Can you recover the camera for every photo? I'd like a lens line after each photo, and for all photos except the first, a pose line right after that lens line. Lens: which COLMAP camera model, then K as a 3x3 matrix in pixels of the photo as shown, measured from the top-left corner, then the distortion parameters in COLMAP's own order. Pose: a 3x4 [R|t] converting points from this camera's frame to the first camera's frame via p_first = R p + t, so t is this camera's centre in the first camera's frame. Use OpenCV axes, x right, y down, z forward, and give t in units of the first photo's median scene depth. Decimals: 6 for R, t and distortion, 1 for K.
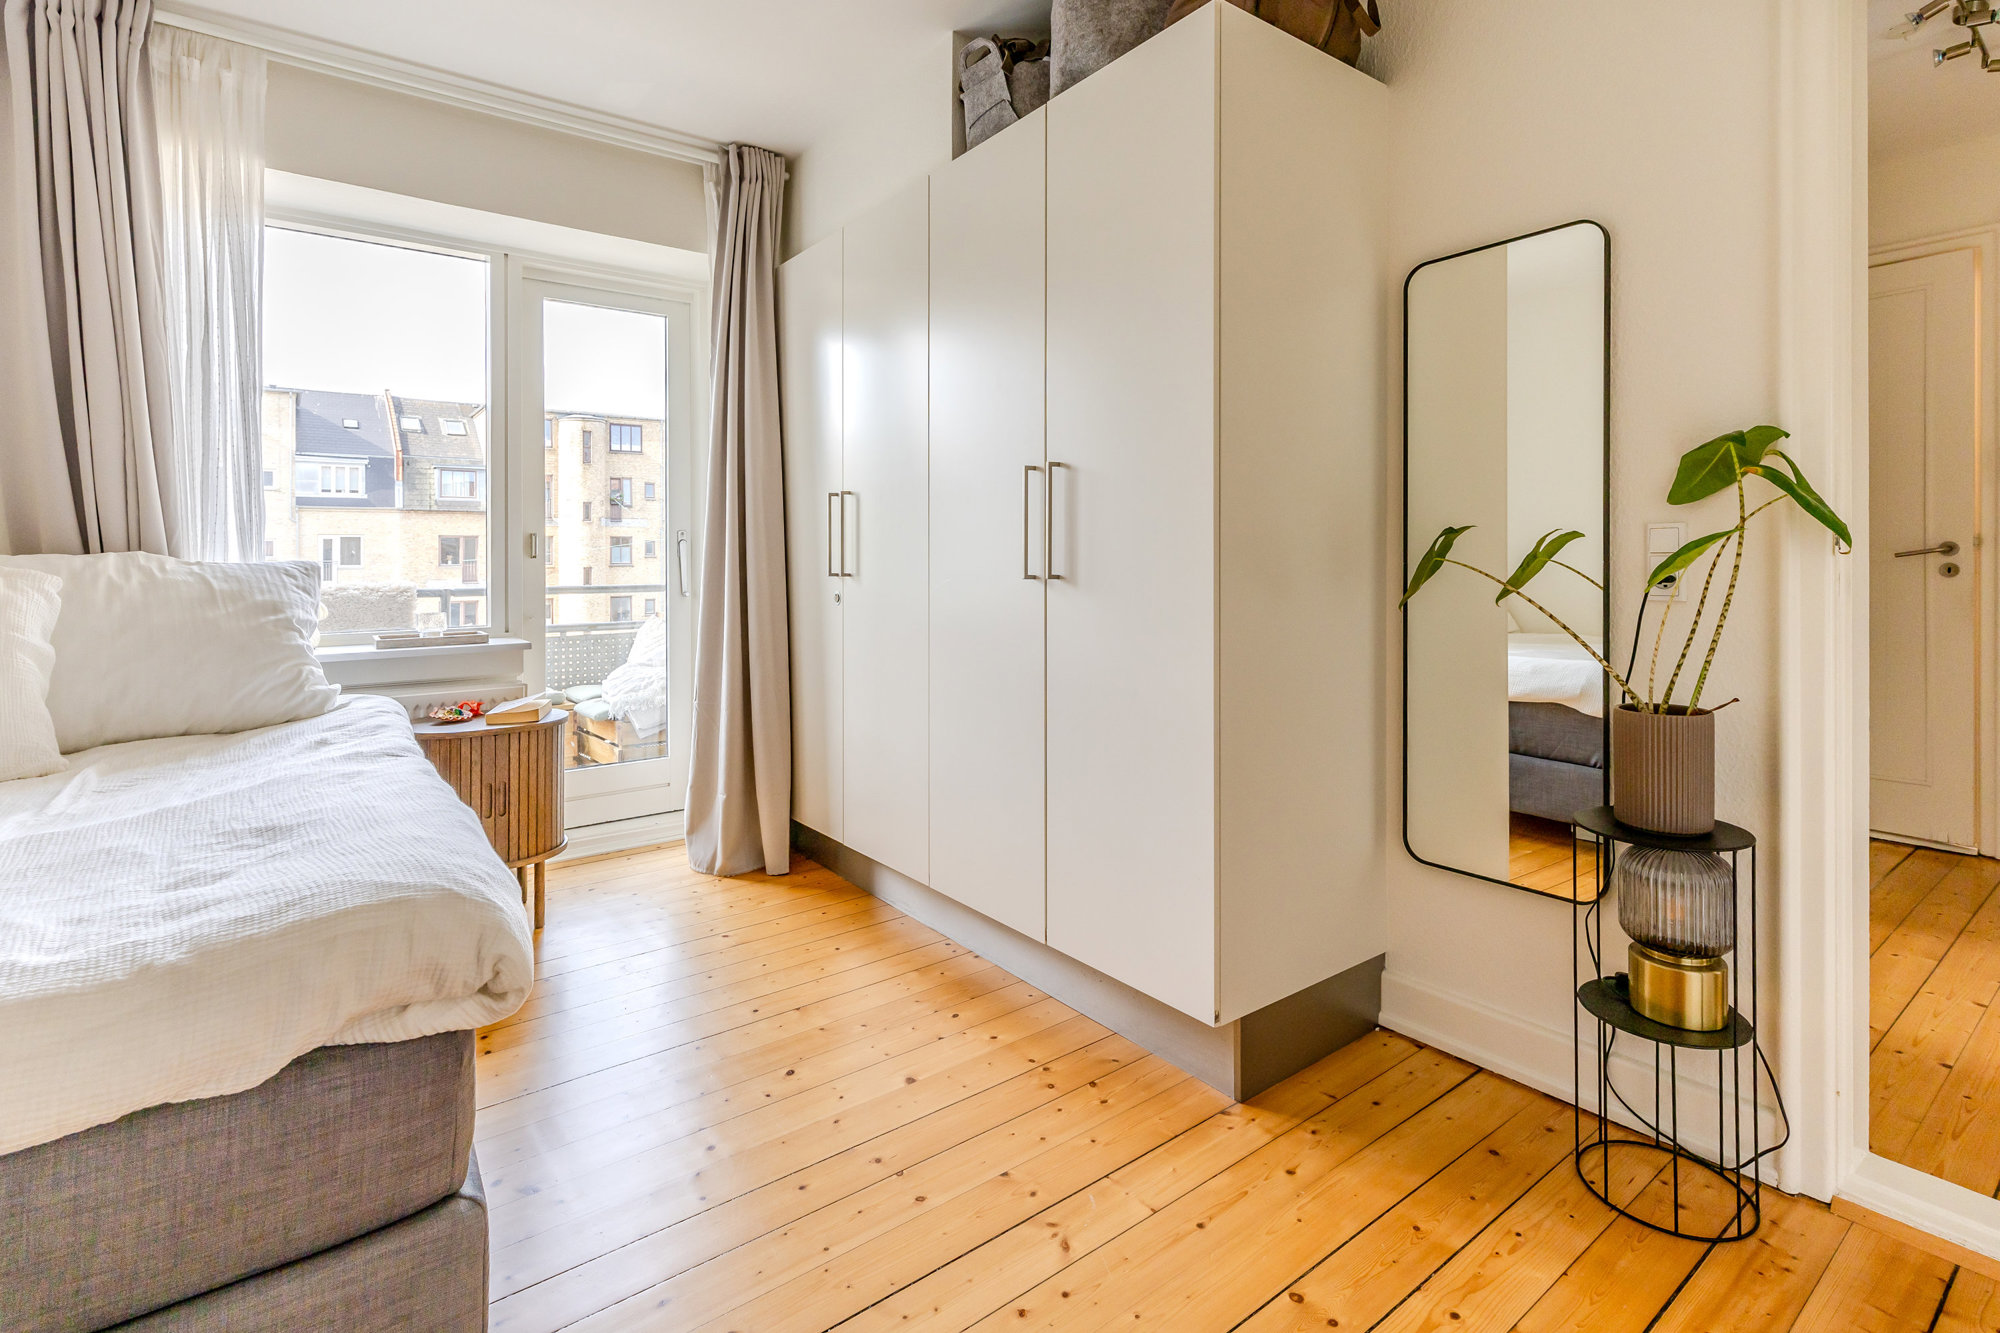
lens RADIAL K [[942.8, 0, 1000.3], [0, 942.8, 561.8], [0, 0, 1]] dist [0.001058, -0.000207]
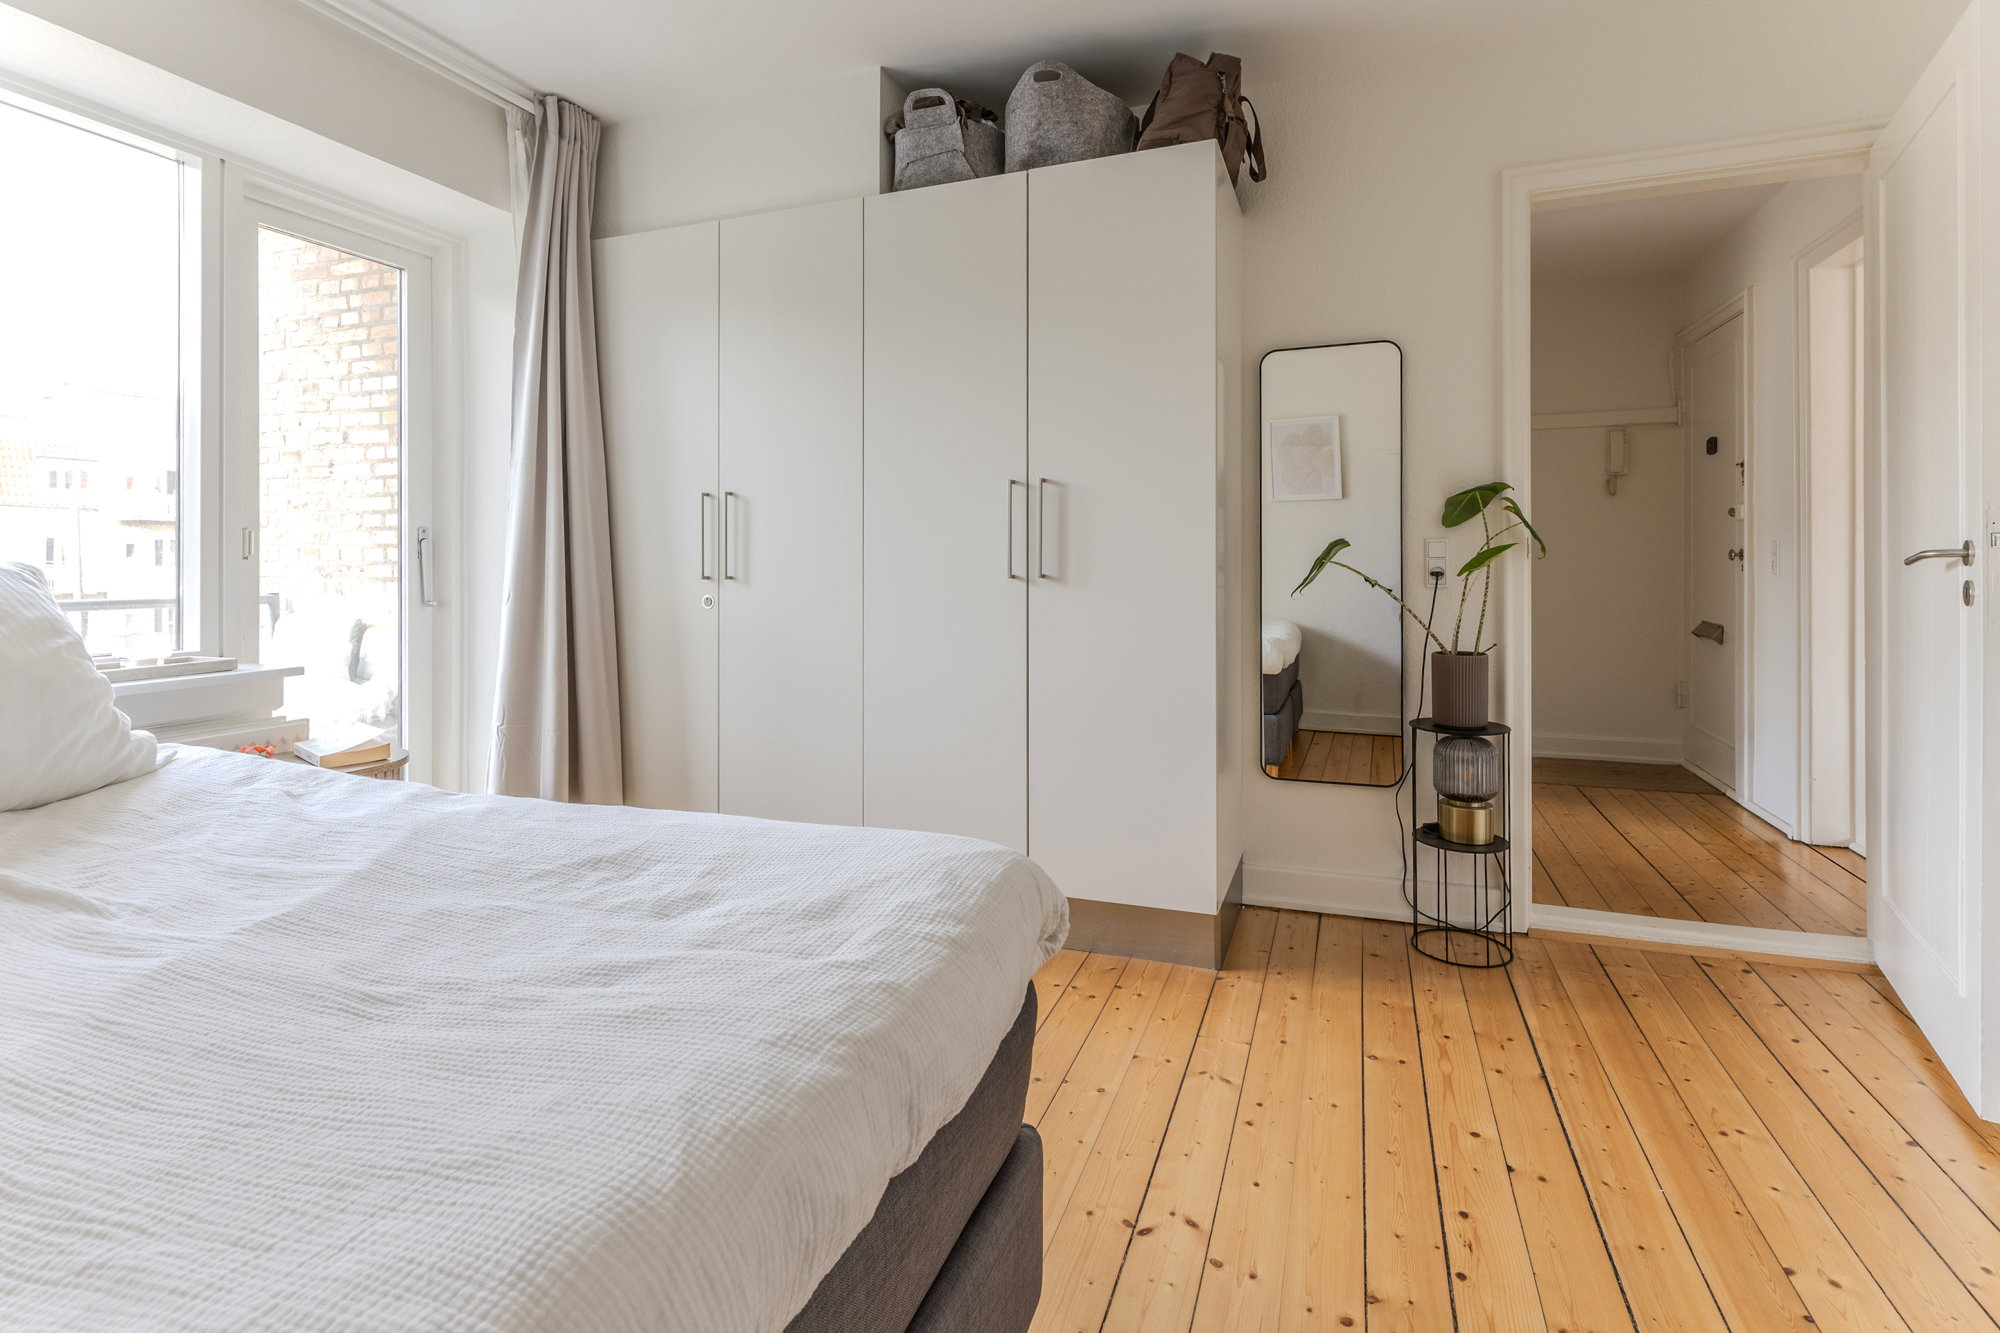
lens RADIAL K [[942.8, 0, 1000.3], [0, 942.8, 561.8], [0, 0, 1]] dist [0.001058, -0.000207]
pose [[0.845353, 0.002180, 0.534203, -0.620916], [0.001278, 0.999981, -0.006102, 0.005912], [-0.534206, 0.005841, 0.845334, 0.035062]]
